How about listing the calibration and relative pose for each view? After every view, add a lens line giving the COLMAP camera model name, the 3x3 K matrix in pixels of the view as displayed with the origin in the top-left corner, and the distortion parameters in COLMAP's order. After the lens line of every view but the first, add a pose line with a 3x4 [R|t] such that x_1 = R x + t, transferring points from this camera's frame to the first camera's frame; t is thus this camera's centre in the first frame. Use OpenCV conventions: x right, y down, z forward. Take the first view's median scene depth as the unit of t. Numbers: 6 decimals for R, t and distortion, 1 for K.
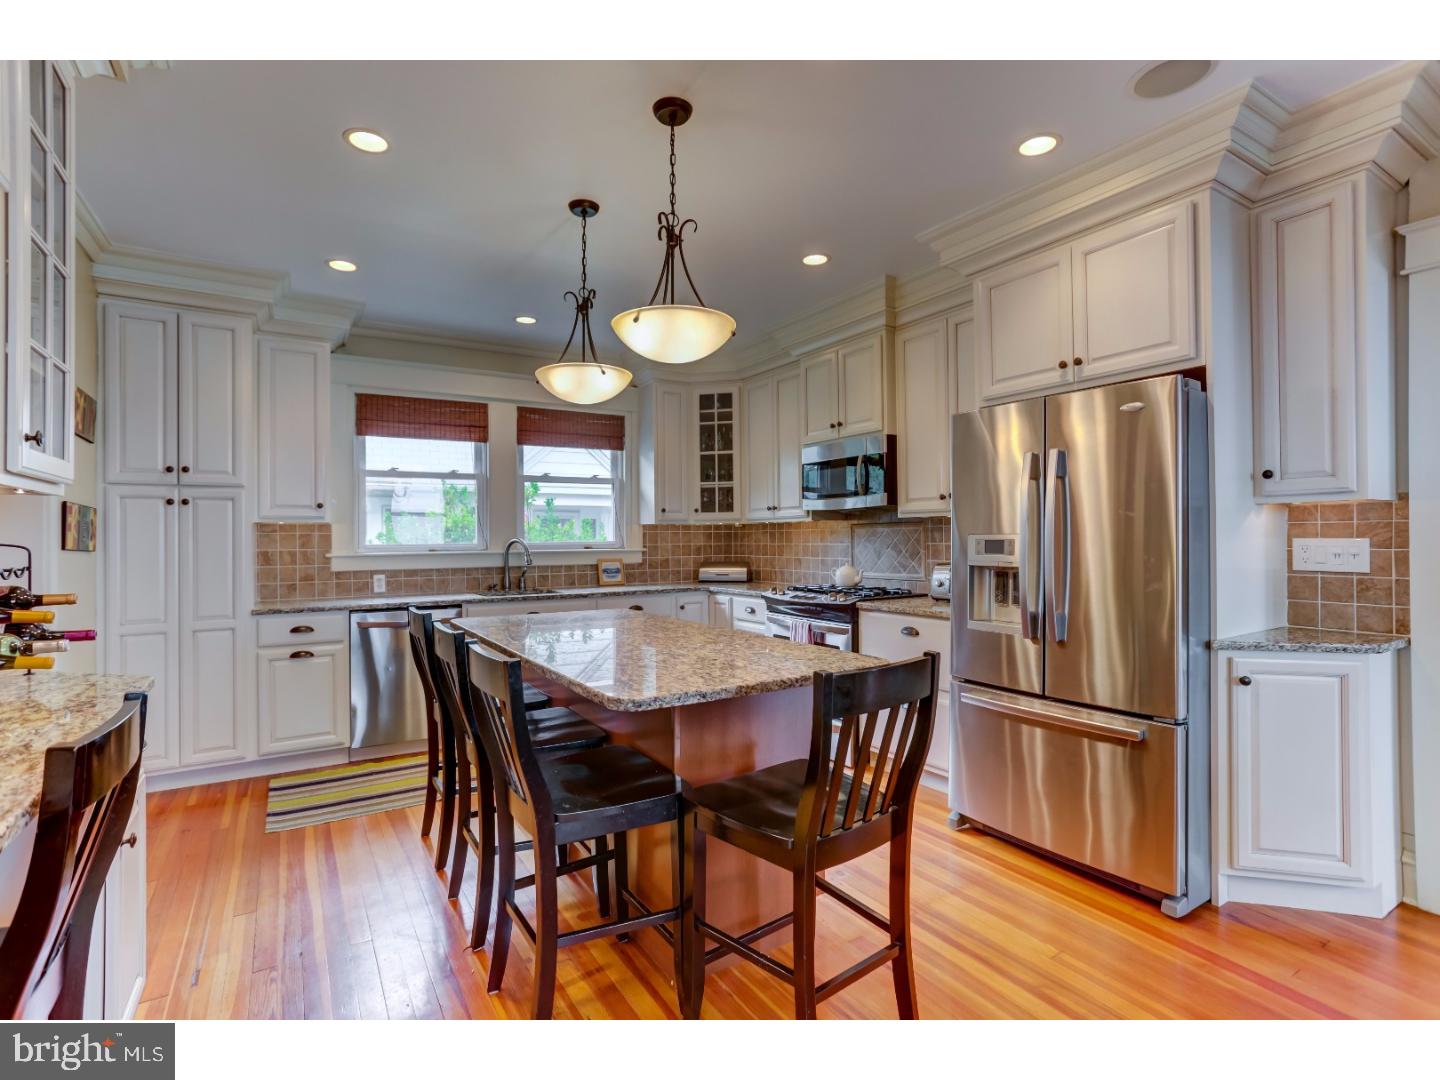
lens RADIAL K [[695.0, 0, 722.9], [0, 695.0, 534.4], [0, 0, 1]] dist [-0.035295, 0.015232]
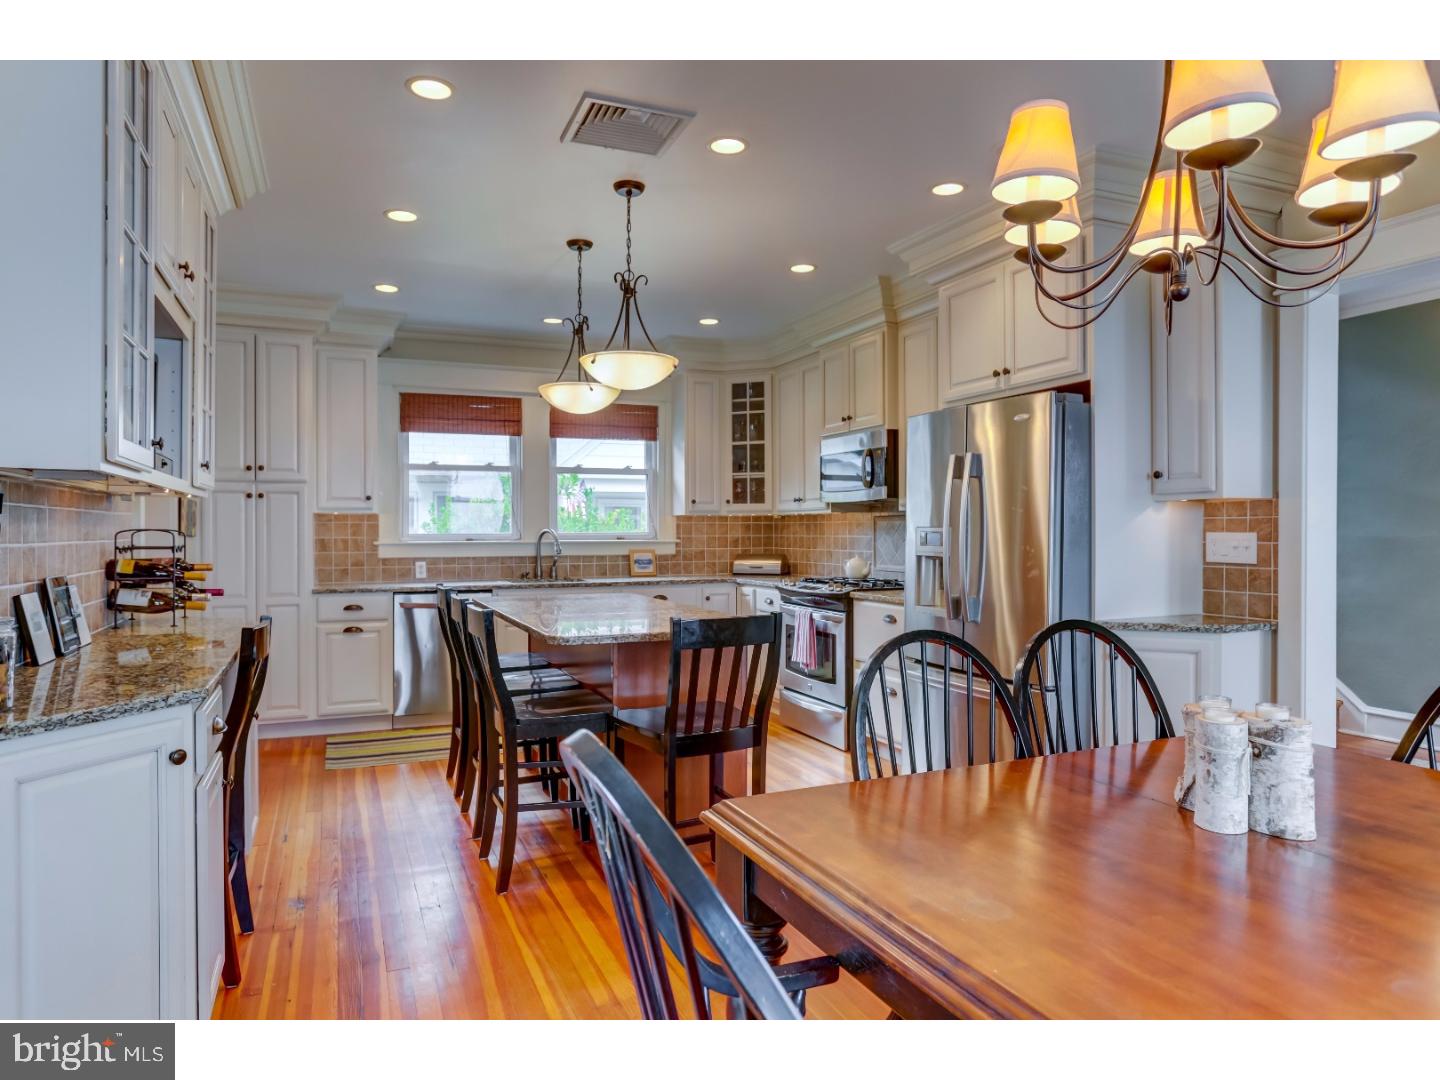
lens RADIAL K [[869.7, 0, 725.7], [0, 869.7, 535.7], [0, 0, 1]] dist [-0.027265, -0.010092]
pose [[0.989990, 0.007171, -0.140958, 0.186721], [-0.005540, 0.999913, 0.011960, -0.000856], [0.141031, -0.011060, 0.989943, -0.310011]]
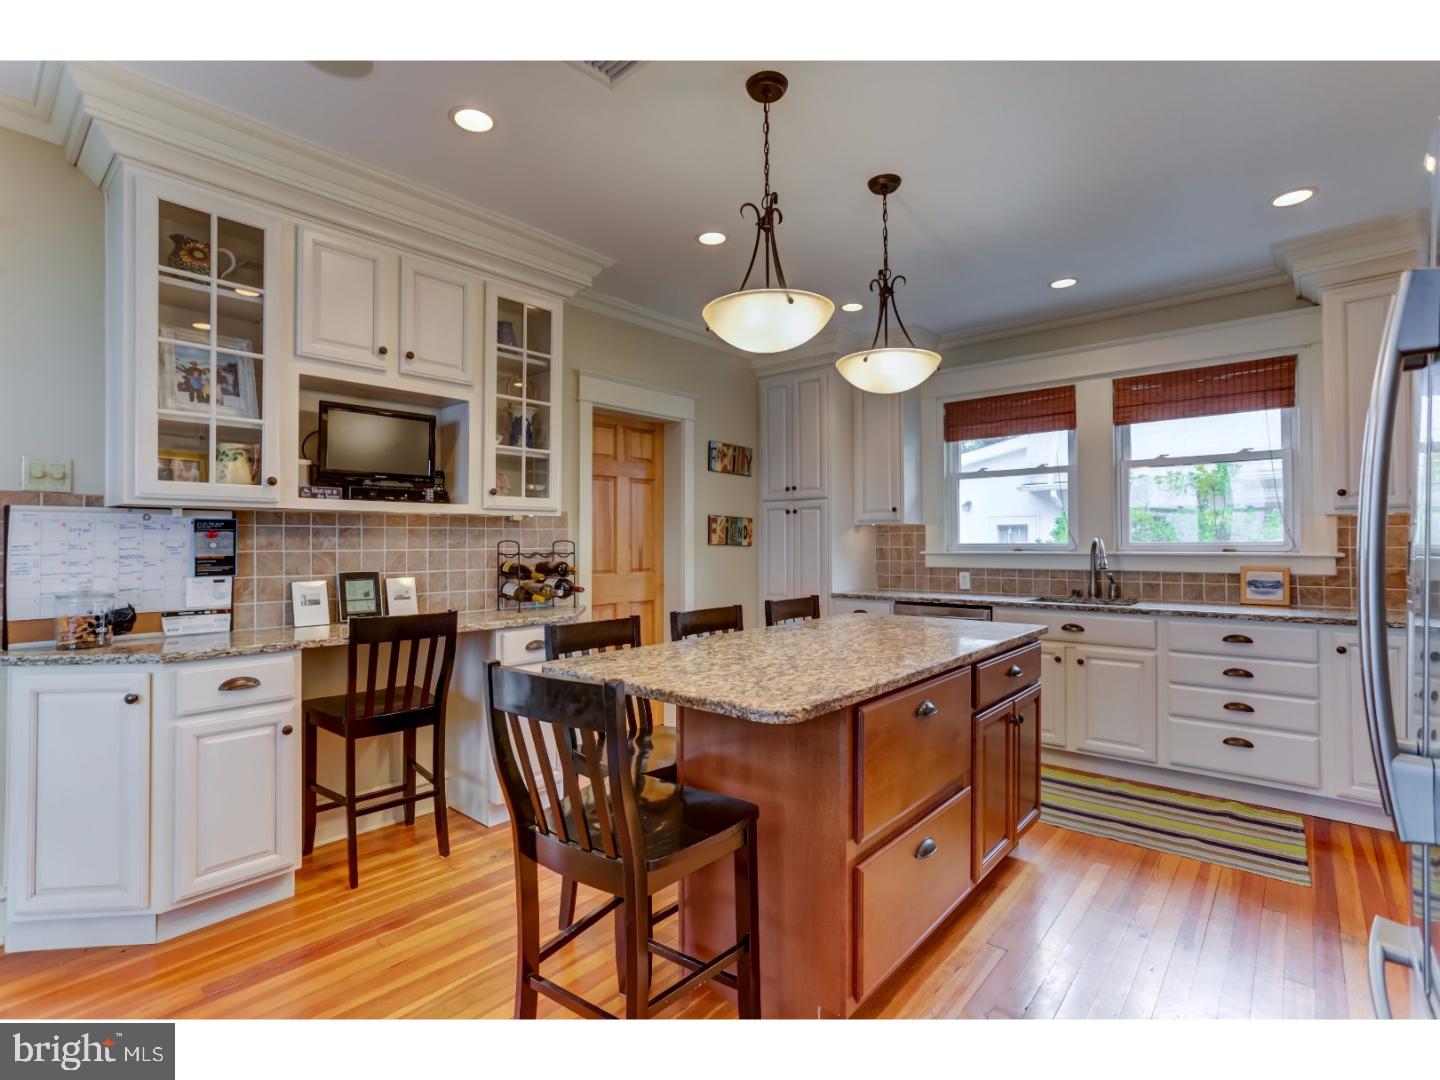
lens RADIAL K [[695.0, 0, 726.5], [0, 695.0, 539.0], [0, 0, 1]] dist [-0.035295, 0.015232]
pose [[0.283381, 0.002802, -0.959003, 0.477644], [0.006711, 0.999965, 0.004904, 0.000603], [0.958984, -0.007826, 0.283352, 0.410576]]
